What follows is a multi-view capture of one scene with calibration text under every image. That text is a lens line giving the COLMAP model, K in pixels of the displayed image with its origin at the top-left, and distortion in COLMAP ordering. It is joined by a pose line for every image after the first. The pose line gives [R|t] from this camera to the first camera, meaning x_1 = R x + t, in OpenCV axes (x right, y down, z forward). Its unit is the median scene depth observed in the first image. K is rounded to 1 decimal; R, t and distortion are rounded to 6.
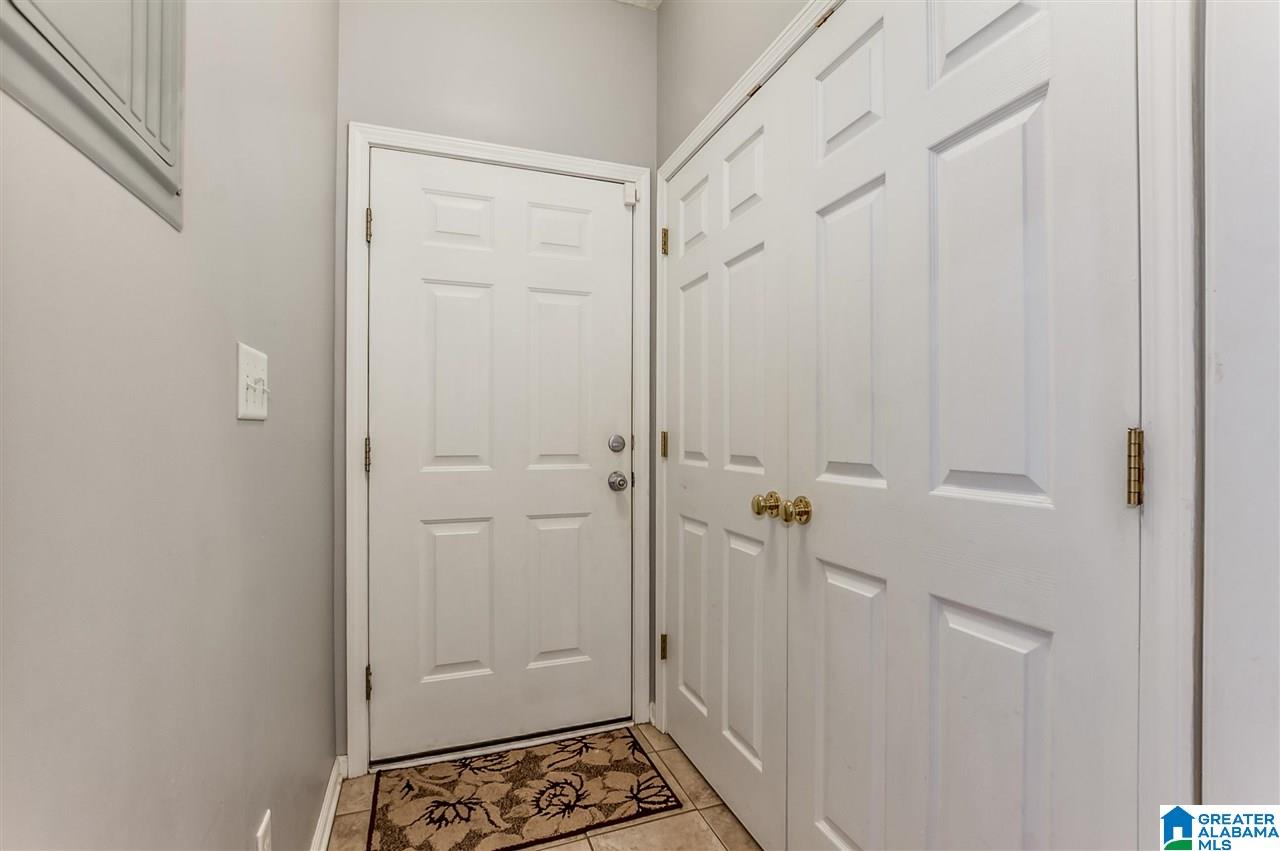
lens RADIAL K [[596.4, 0, 644.3], [0, 596.4, 430.3], [0, 0, 1]] dist [-0.016856, 0.001153]
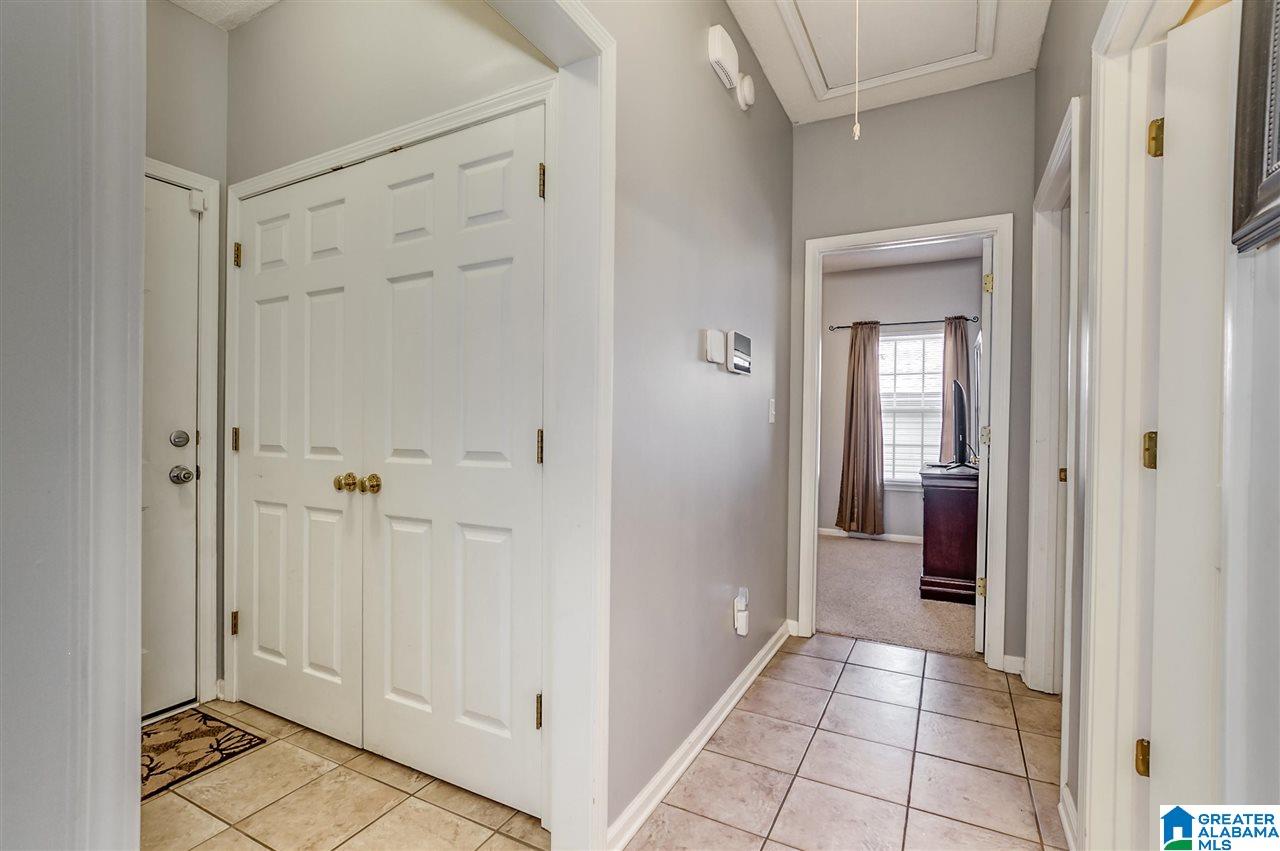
lens RADIAL K [[596.4, 0, 644.3], [0, 596.4, 430.3], [0, 0, 1]] dist [-0.016856, 0.001153]
pose [[0.749603, 0.001534, 0.661886, -0.146531], [-0.007482, 0.999953, 0.006155, -0.005486], [-0.661846, -0.009566, 0.749579, -0.376943]]
